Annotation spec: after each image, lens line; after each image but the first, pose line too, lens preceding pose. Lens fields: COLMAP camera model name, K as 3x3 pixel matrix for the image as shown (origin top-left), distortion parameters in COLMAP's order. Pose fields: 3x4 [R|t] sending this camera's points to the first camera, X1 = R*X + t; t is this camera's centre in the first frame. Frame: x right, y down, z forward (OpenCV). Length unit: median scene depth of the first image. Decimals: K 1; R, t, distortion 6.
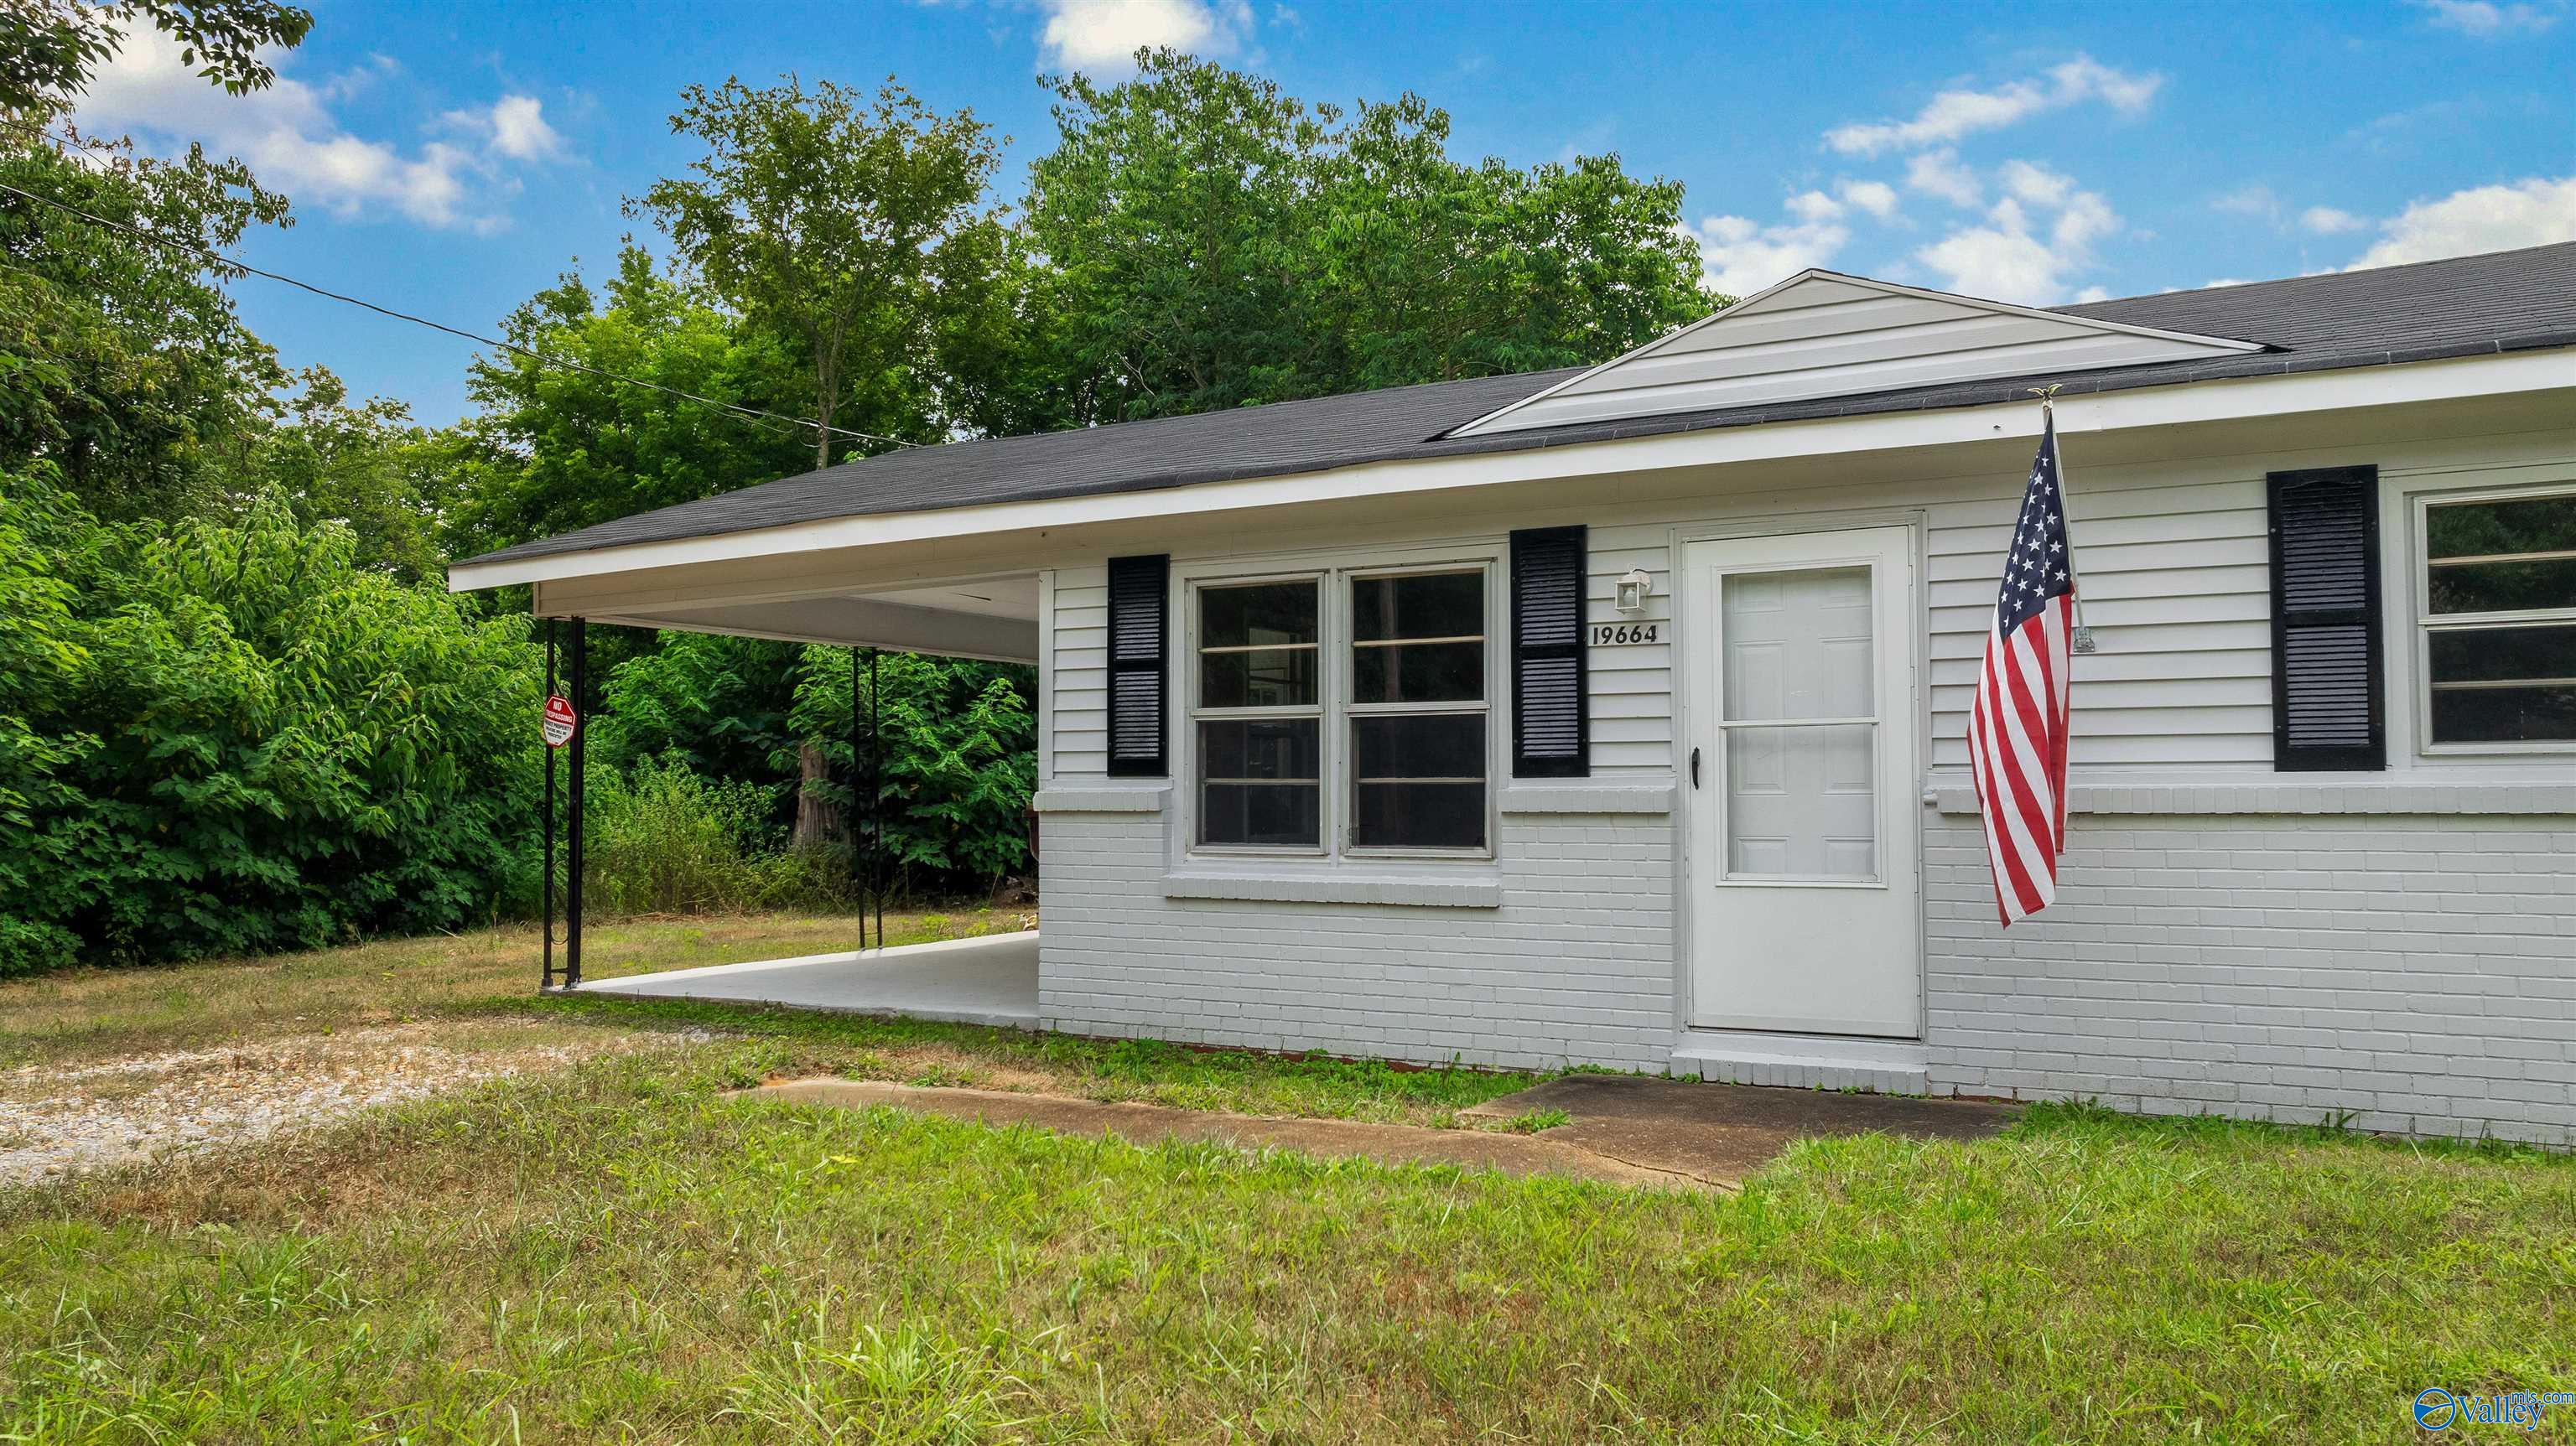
lens RADIAL K [[1838.0, 0, 1295.8], [0, 1838.0, 714.7], [0, 0, 1]] dist [-0.000234, -0.042485]
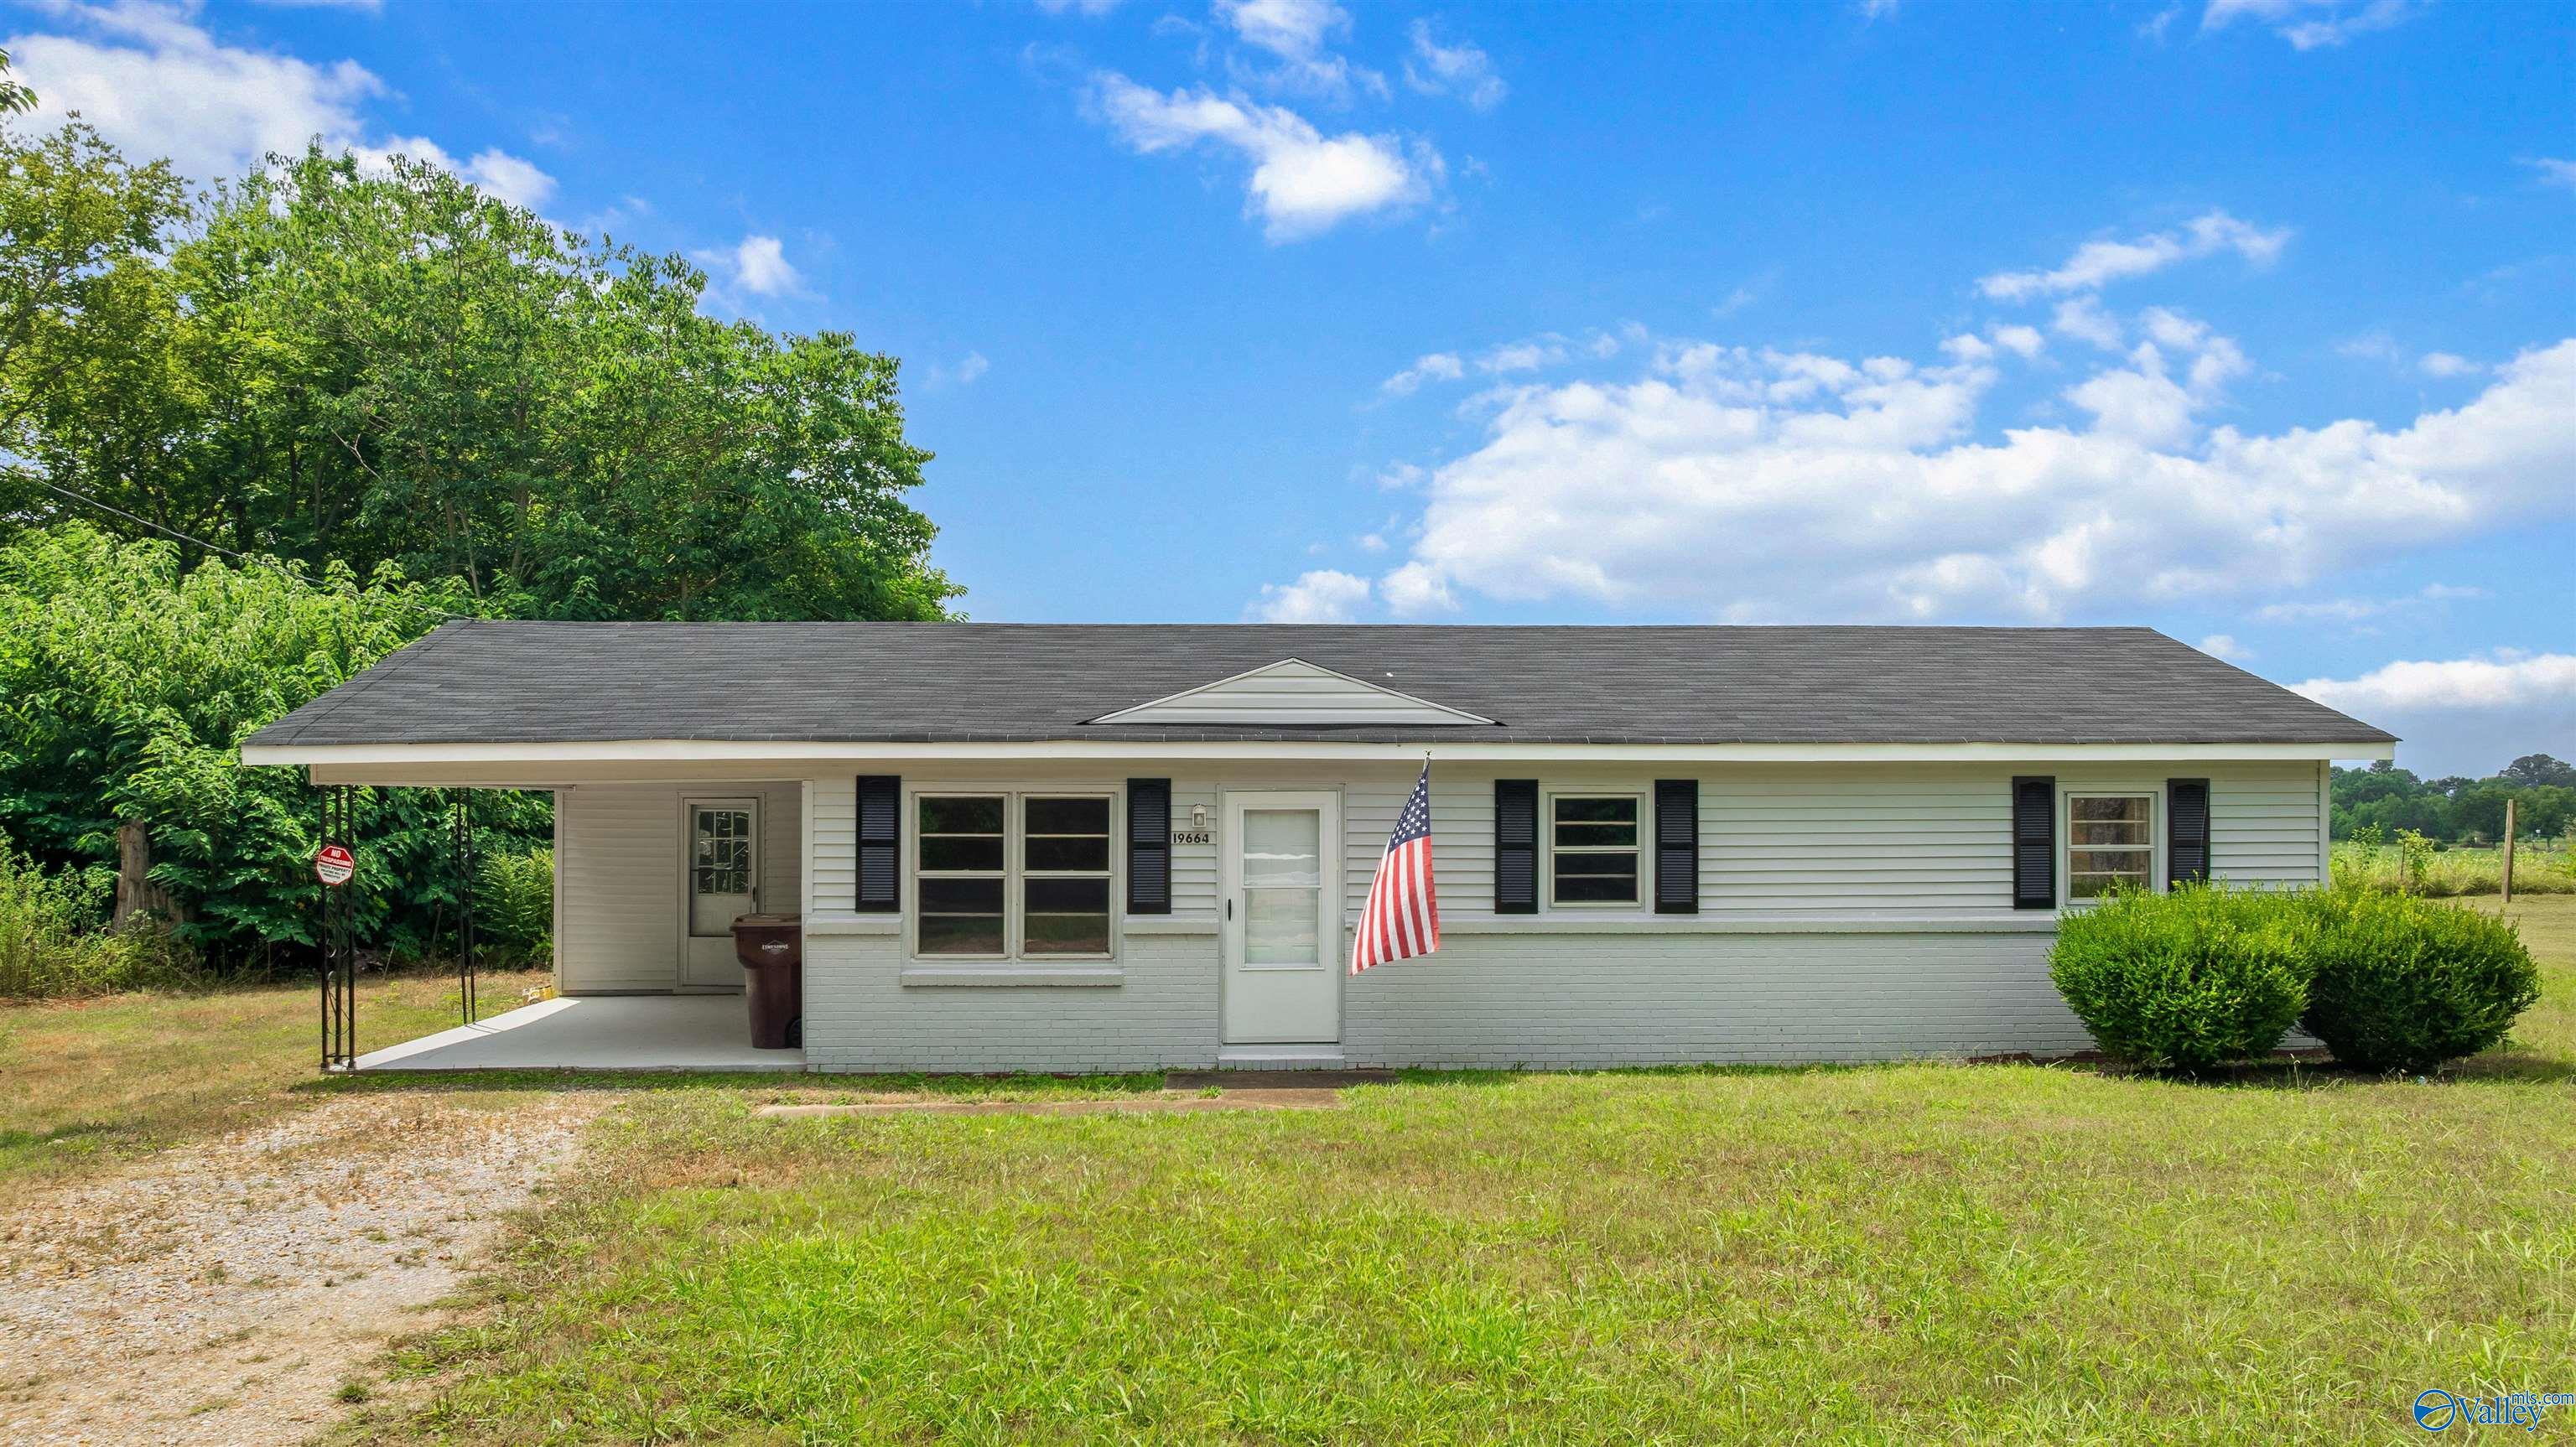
lens RADIAL K [[1858.6, 0, 1286.3], [0, 1858.6, 813.9], [0, 0, 1]] dist [-0.018635, -0.002498]
pose [[0.850487, 0.002516, 0.525990, -0.654165], [-0.026849, 0.998893, 0.038636, -0.128363], [-0.525311, -0.046981, 0.849612, -0.589092]]
